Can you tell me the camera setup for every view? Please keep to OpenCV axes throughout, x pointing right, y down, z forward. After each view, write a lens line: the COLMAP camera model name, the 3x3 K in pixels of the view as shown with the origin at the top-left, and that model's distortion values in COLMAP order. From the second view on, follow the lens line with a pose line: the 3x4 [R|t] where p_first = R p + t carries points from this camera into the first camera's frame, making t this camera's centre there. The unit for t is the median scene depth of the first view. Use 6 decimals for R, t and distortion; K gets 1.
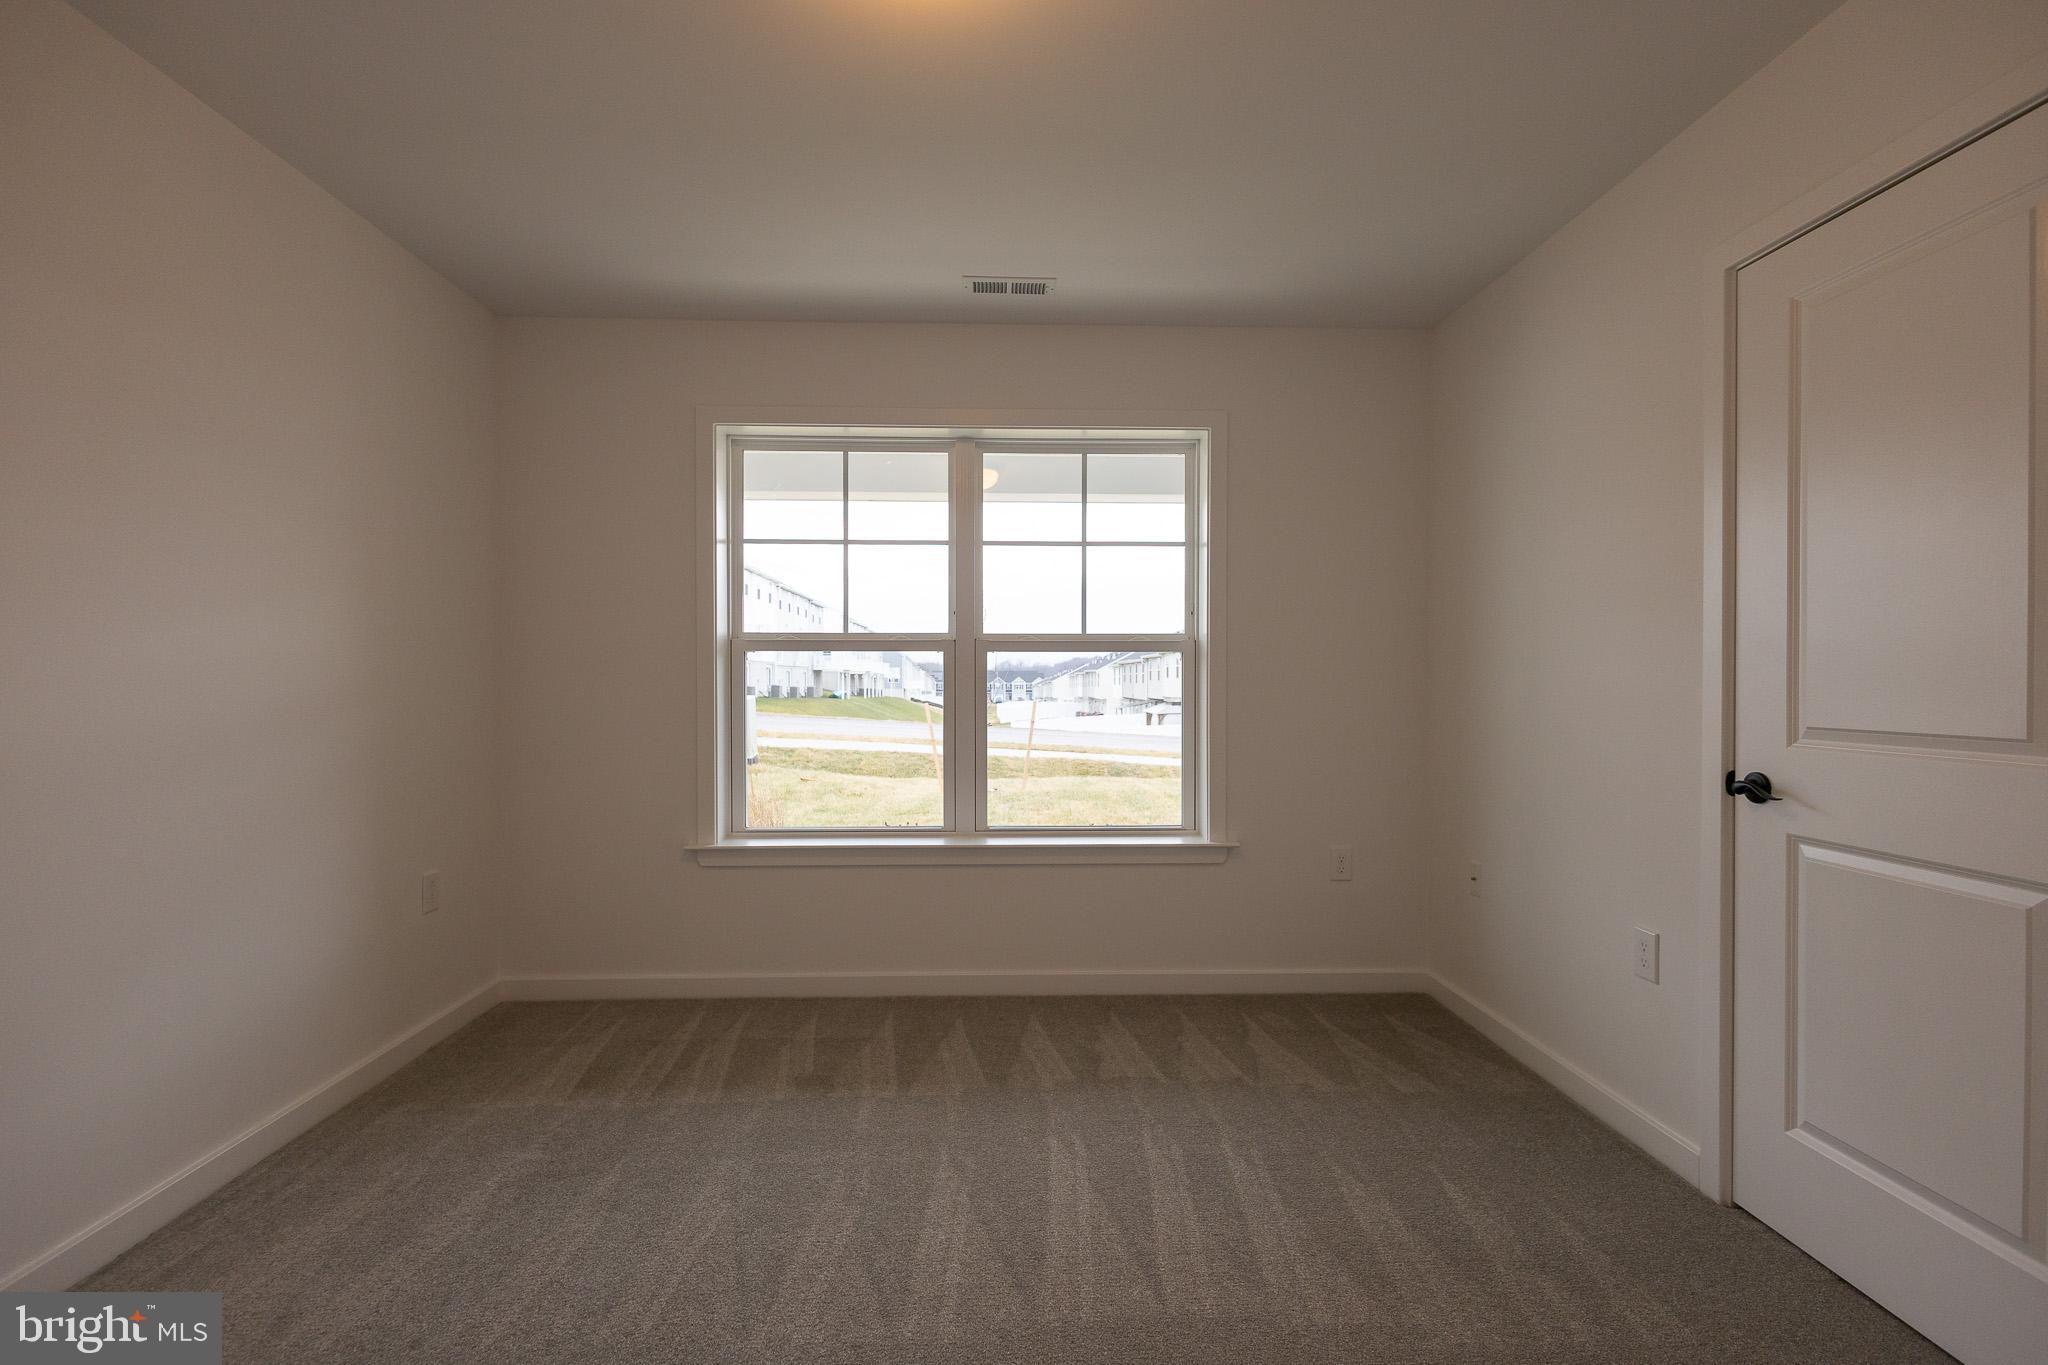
lens RADIAL K [[946.3, 0, 1020.0], [0, 946.3, 682.1], [0, 0, 1]] dist [0.006295, -0.000334]
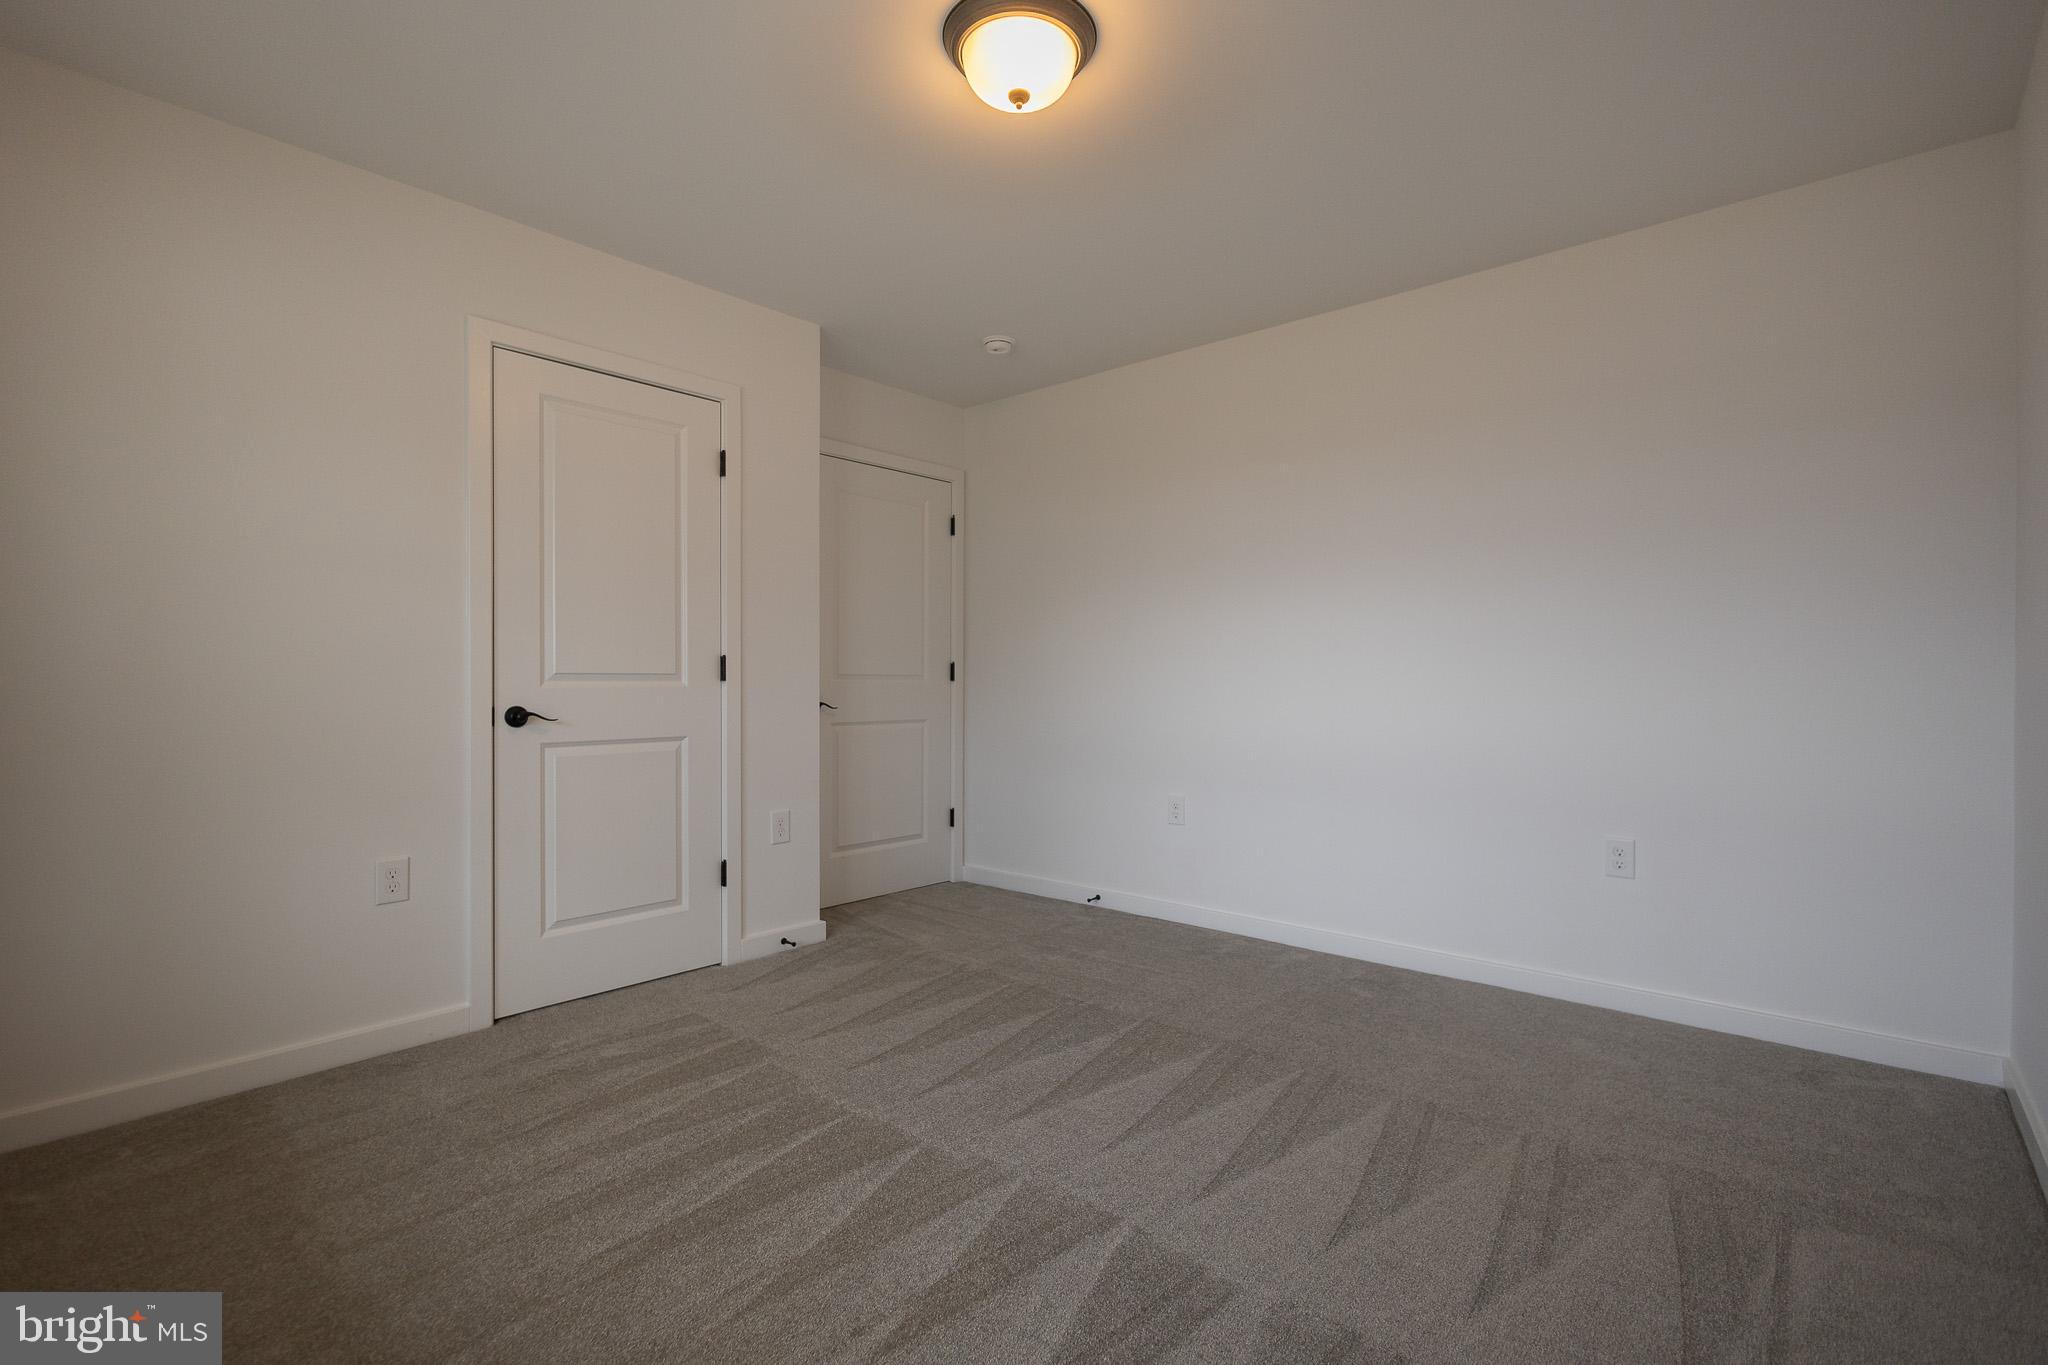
lens RADIAL K [[941.3, 0, 1032.2], [0, 941.3, 683.2], [0, 0, 1]] dist [0.003640, 0.000185]
pose [[-0.739968, -0.000145, 0.672642, -0.445639], [0.003464, 0.999986, 0.004026, 0.033122], [-0.672633, 0.005309, -0.739957, 0.886490]]
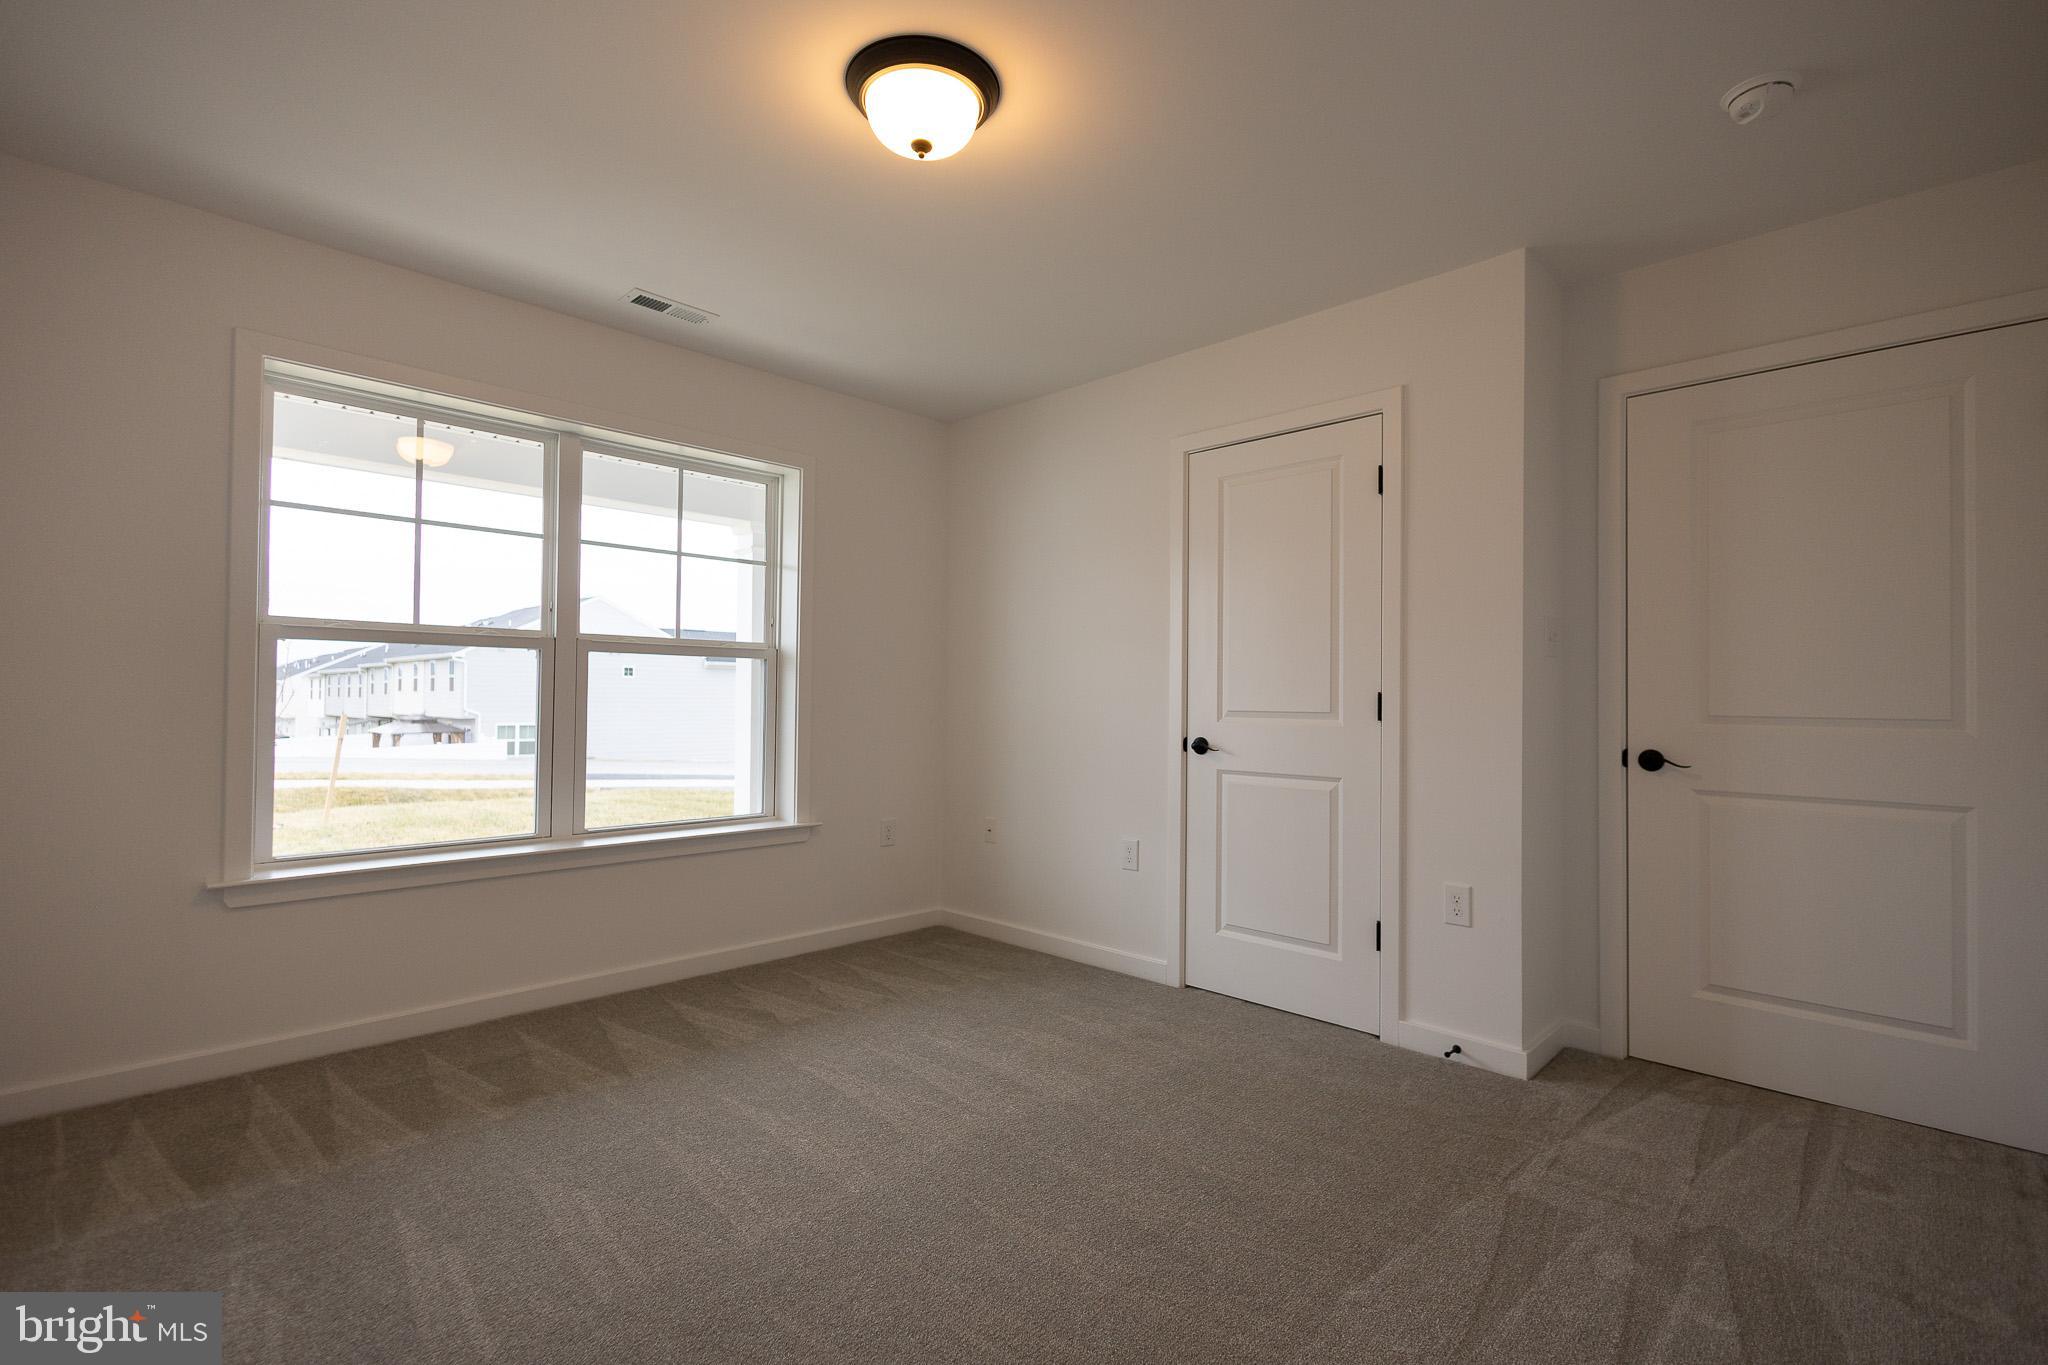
lens RADIAL K [[946.3, 0, 1020.0], [0, 946.3, 682.1], [0, 0, 1]] dist [0.006295, -0.000334]
pose [[0.722094, 0.019693, 0.691515, -0.404941], [-0.006735, 0.999747, -0.021439, 0.018525], [-0.691763, 0.010824, 0.722044, -0.028745]]
